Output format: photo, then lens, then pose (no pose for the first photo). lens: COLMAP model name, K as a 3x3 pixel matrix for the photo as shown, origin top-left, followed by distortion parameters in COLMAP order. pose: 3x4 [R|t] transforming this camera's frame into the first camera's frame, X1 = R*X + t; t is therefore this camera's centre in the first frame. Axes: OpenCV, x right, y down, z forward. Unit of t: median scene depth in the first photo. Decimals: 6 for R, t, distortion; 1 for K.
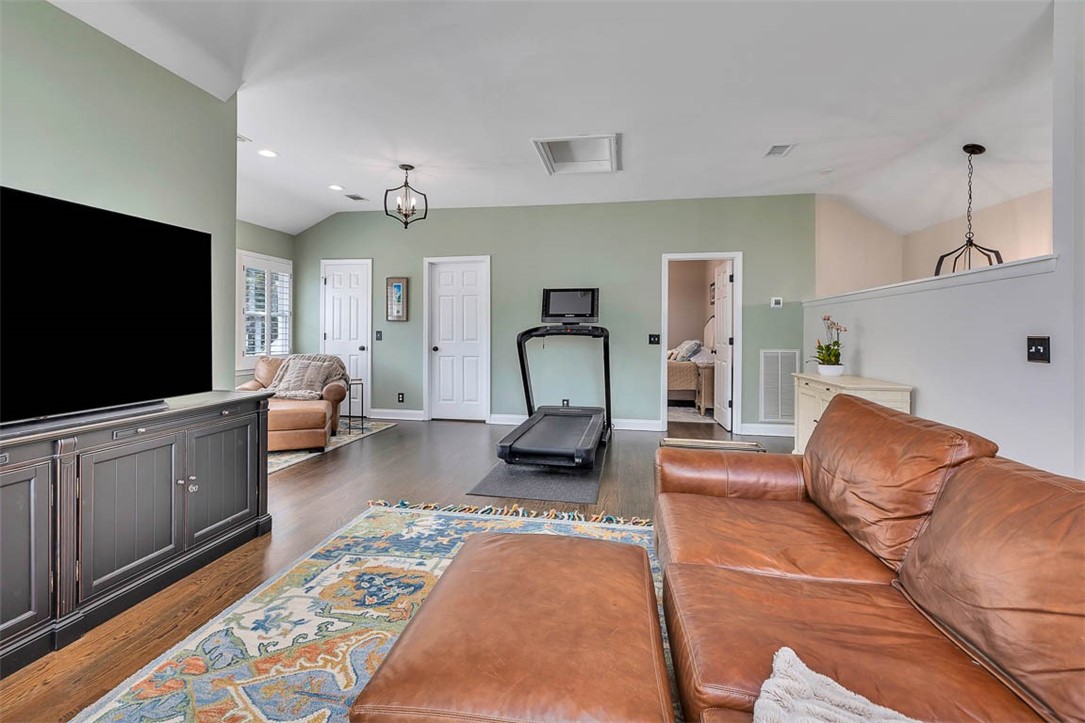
lens RADIAL K [[464.0, 0, 552.2], [0, 464.0, 333.7], [0, 0, 1]] dist [-0.002791, -0.000245]
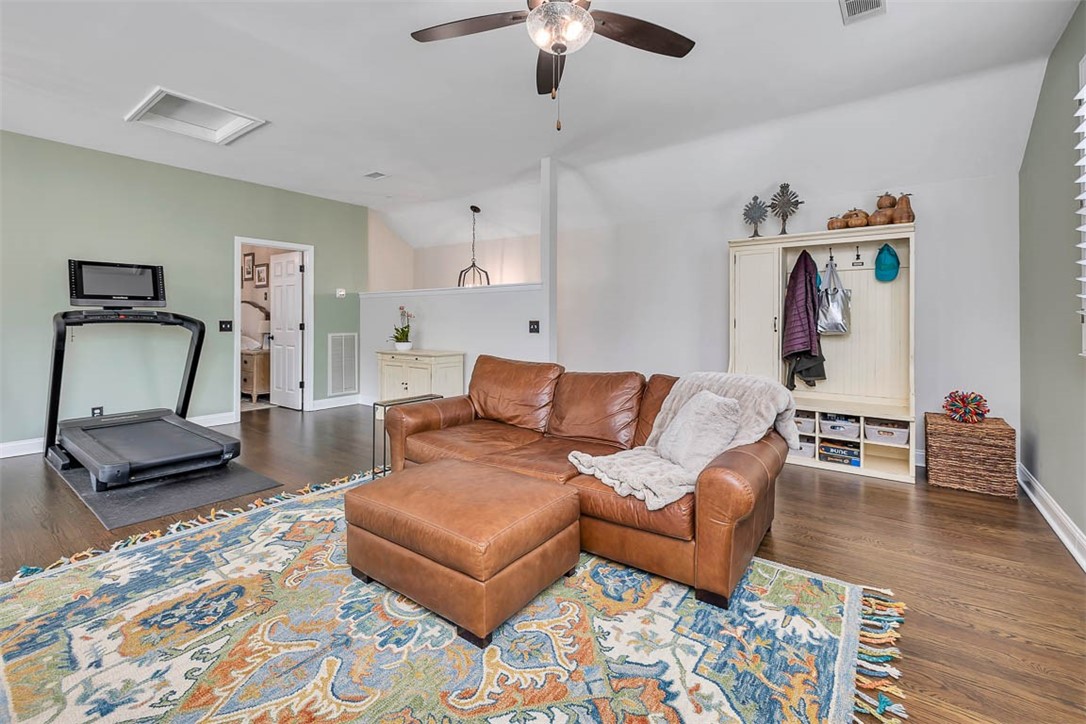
lens RADIAL K [[464.4, 0, 540.6], [0, 464.4, 320.1], [0, 0, 1]] dist [-0.002791, -0.000245]
pose [[0.464083, -0.005893, 0.885772, -0.664294], [0.003344, 0.999982, 0.004900, -0.005642], [-0.885785, 0.000688, 0.464095, 0.010956]]
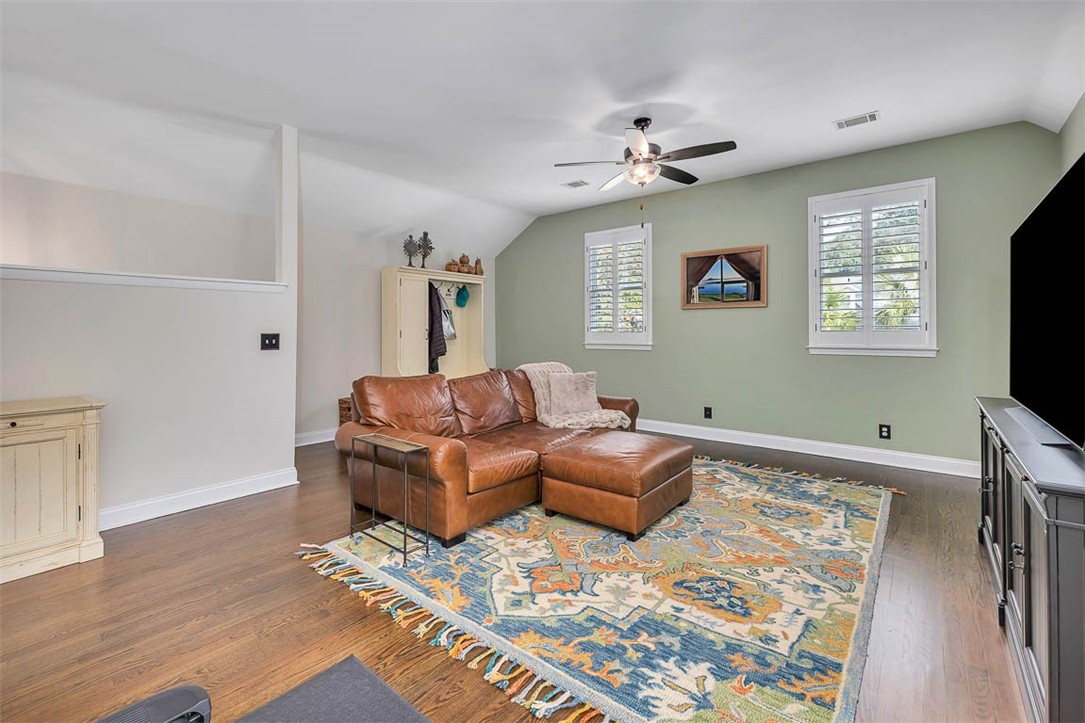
lens RADIAL K [[464.0, 0, 539.6], [0, 464.0, 324.5], [0, 0, 1]] dist [-0.002791, -0.000245]
pose [[-0.860531, 0.003031, 0.509389, -0.431992], [-0.001357, 0.999965, -0.008243, -0.009891], [-0.509396, -0.007785, -0.860497, 1.609494]]
